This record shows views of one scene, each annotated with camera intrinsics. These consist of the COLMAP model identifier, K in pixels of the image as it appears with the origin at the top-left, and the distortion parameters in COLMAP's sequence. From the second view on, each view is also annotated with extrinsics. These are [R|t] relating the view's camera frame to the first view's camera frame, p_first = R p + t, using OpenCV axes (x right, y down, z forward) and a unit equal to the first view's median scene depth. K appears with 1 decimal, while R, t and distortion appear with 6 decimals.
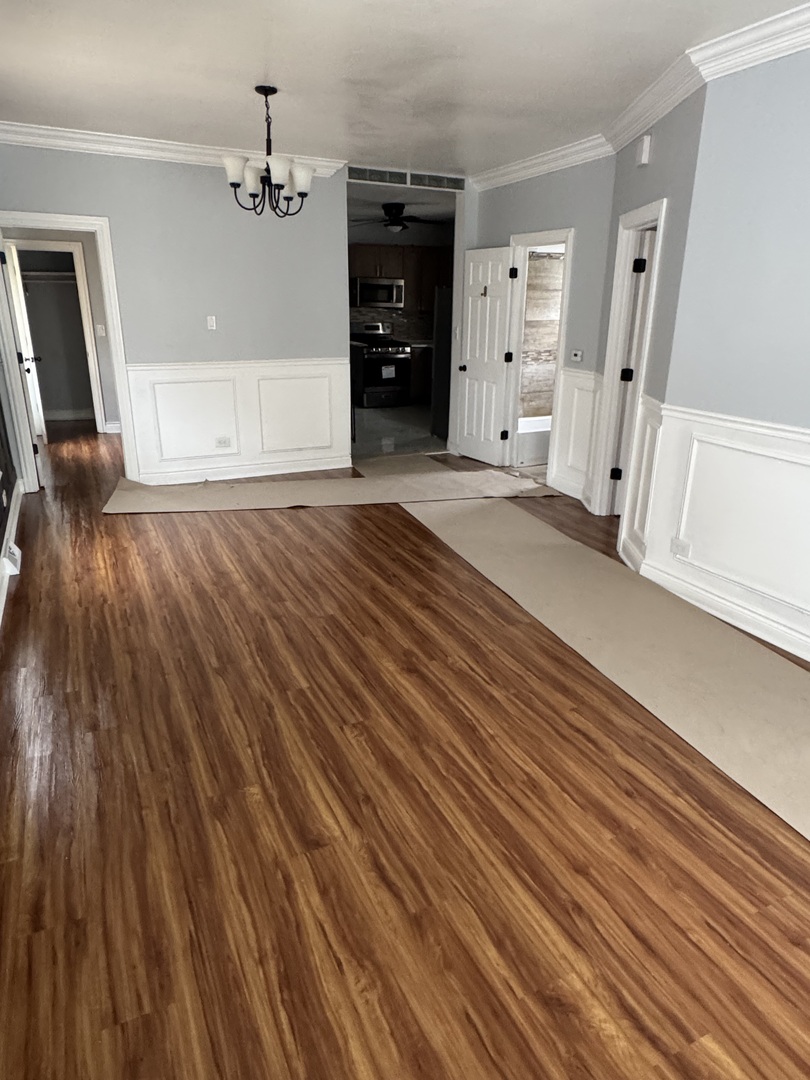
lens RADIAL K [[680.9, 0, 406.4], [0, 680.9, 534.0], [0, 0, 1]] dist [-0.004251, 0.004436]
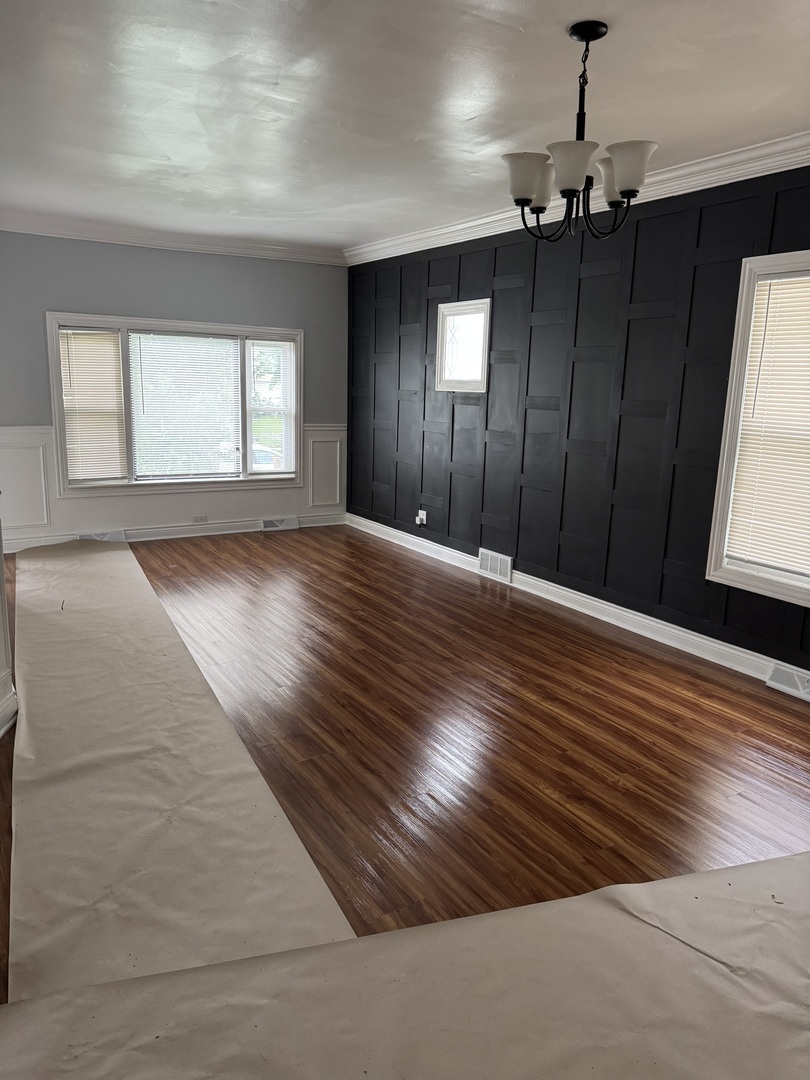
lens RADIAL K [[762.7, 0, 402.4], [0, 762.7, 544.8], [0, 0, 1]] dist [0.081354, -0.014603]
pose [[-0.993920, -0.013249, -0.109308, 0.016044], [-0.068575, 0.851186, 0.520365, -0.618943], [0.086147, 0.524697, -0.846919, 1.798991]]
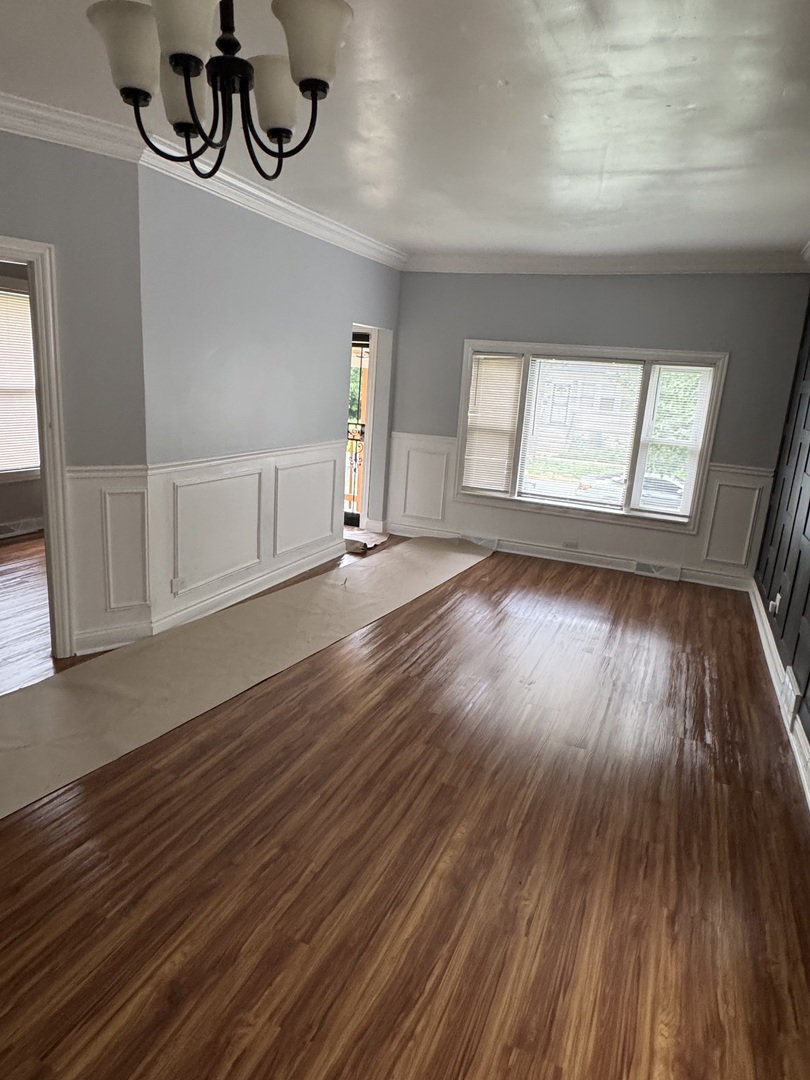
lens RADIAL K [[680.9, 0, 400.7], [0, 680.9, 541.4], [0, 0, 1]] dist [-0.004251, 0.004436]
pose [[-0.654002, -0.230923, 0.720386, -0.613322], [0.178259, 0.878413, 0.443412, -0.466437], [-0.735191, 0.418408, -0.533319, 1.297108]]
